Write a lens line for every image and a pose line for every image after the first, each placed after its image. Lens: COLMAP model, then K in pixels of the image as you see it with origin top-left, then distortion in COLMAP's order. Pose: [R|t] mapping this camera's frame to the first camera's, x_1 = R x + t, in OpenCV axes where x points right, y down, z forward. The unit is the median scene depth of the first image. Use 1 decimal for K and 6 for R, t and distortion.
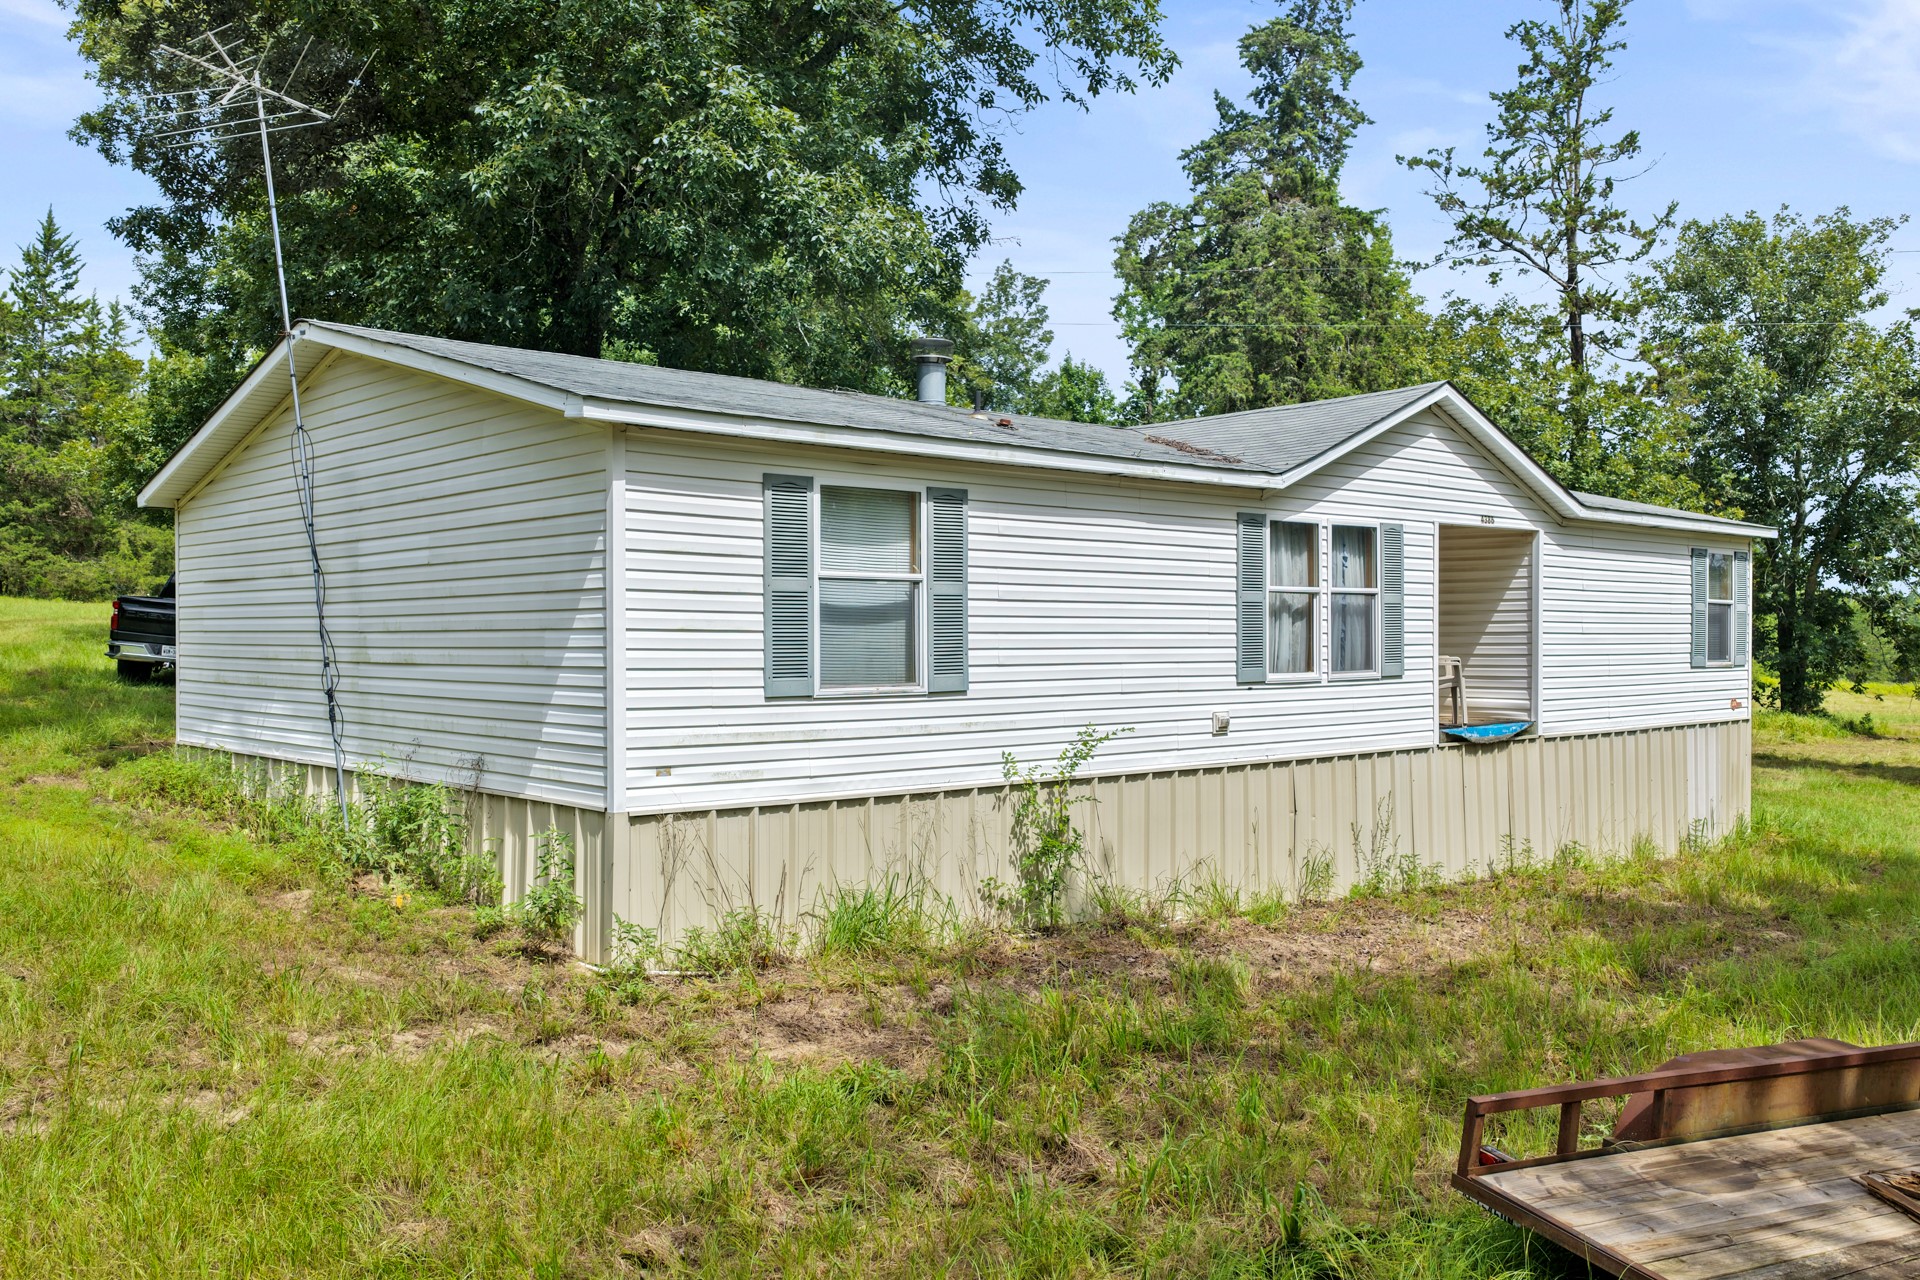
lens RADIAL K [[1605.6, 0, 960.8], [0, 1605.6, 640.1], [0, 0, 1]] dist [-0.009095, 0.009353]
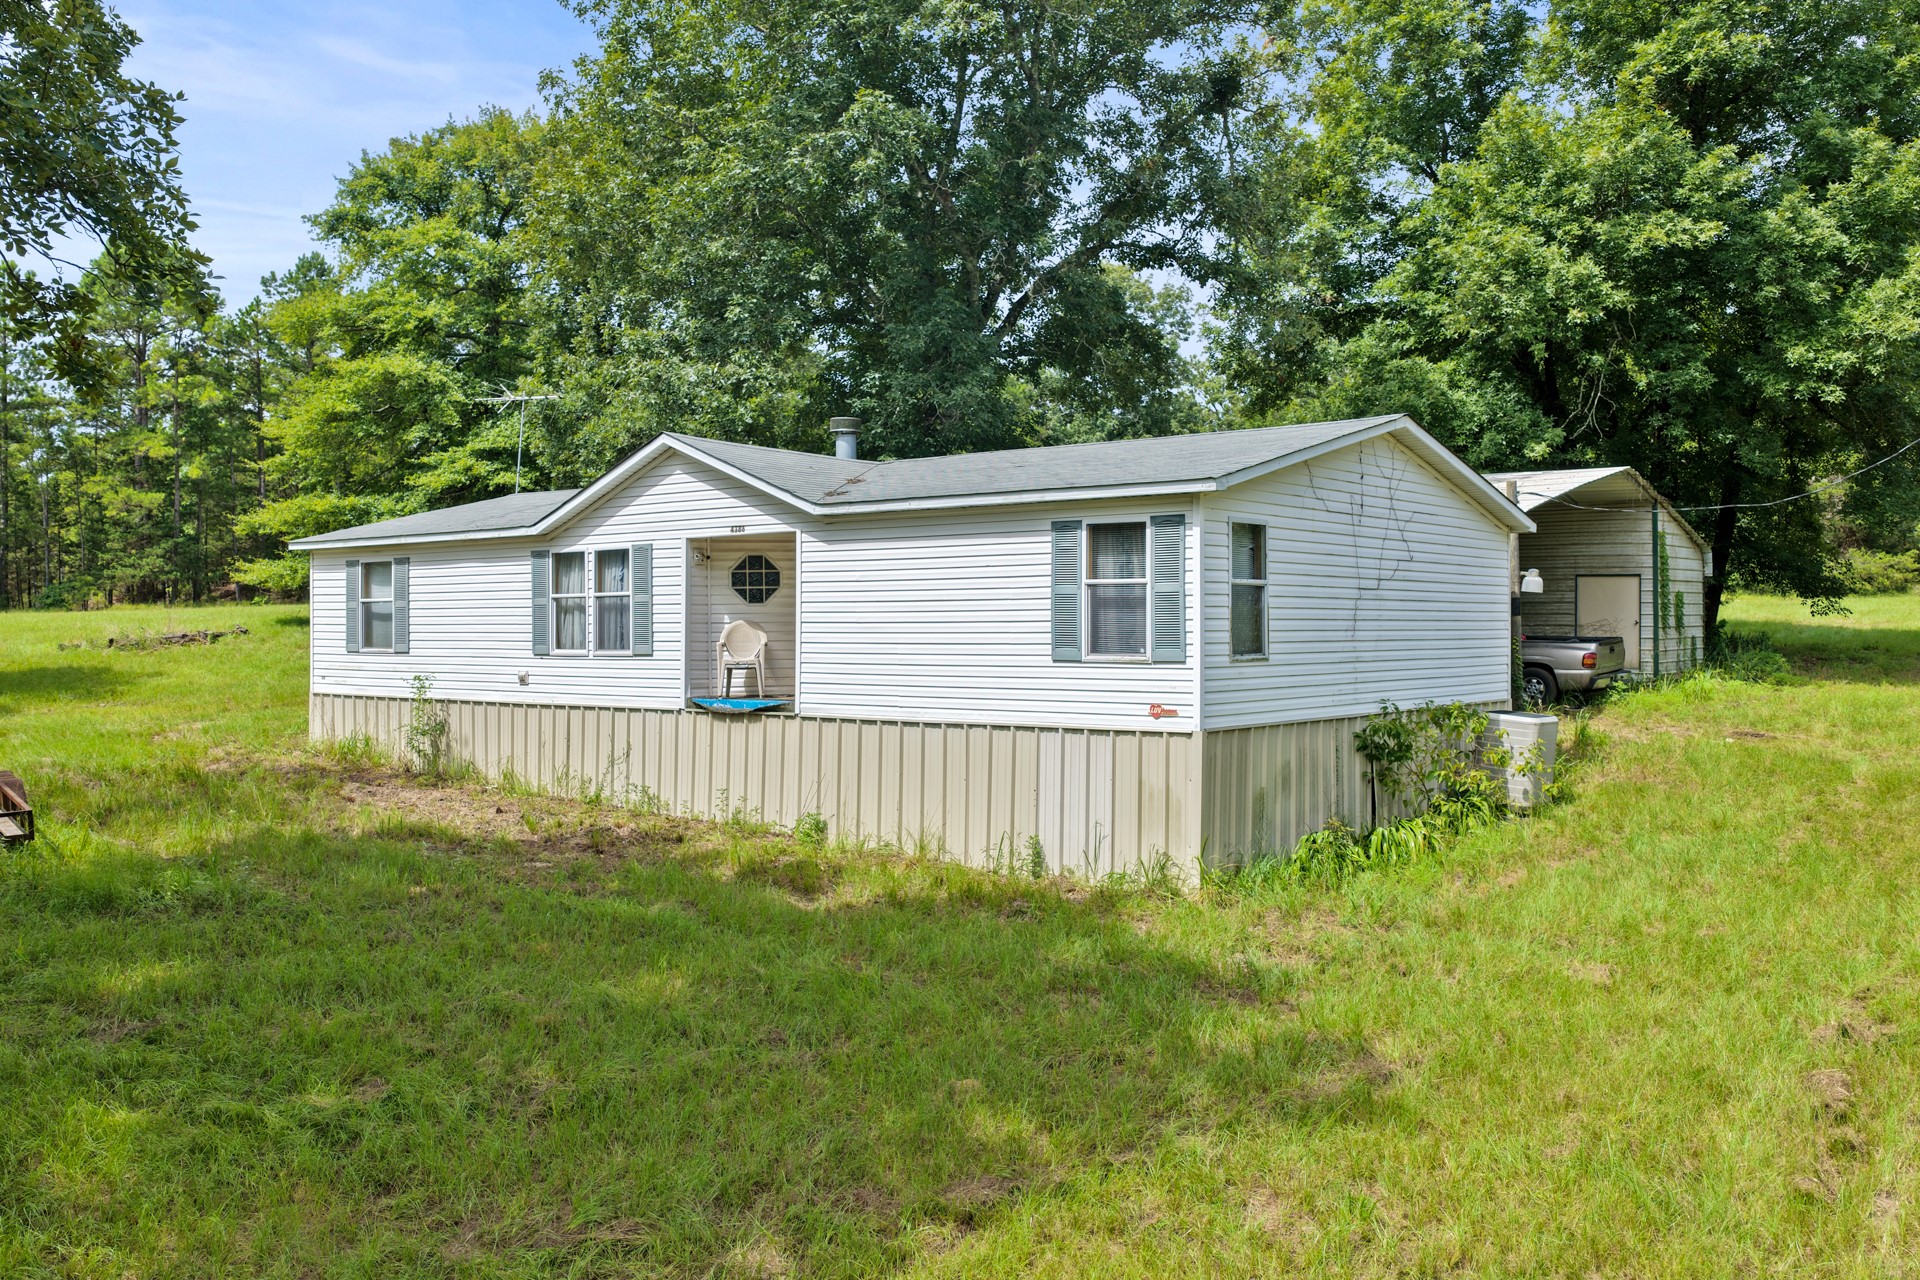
lens RADIAL K [[1605.6, 0, 958.4], [0, 1605.6, 634.2], [0, 0, 1]] dist [-0.009095, 0.009353]
pose [[0.148371, 0.001716, -0.988930, 1.718926], [-0.002971, 0.999995, 0.001290, 0.002385], [0.988927, 0.002746, 0.148376, 1.093672]]
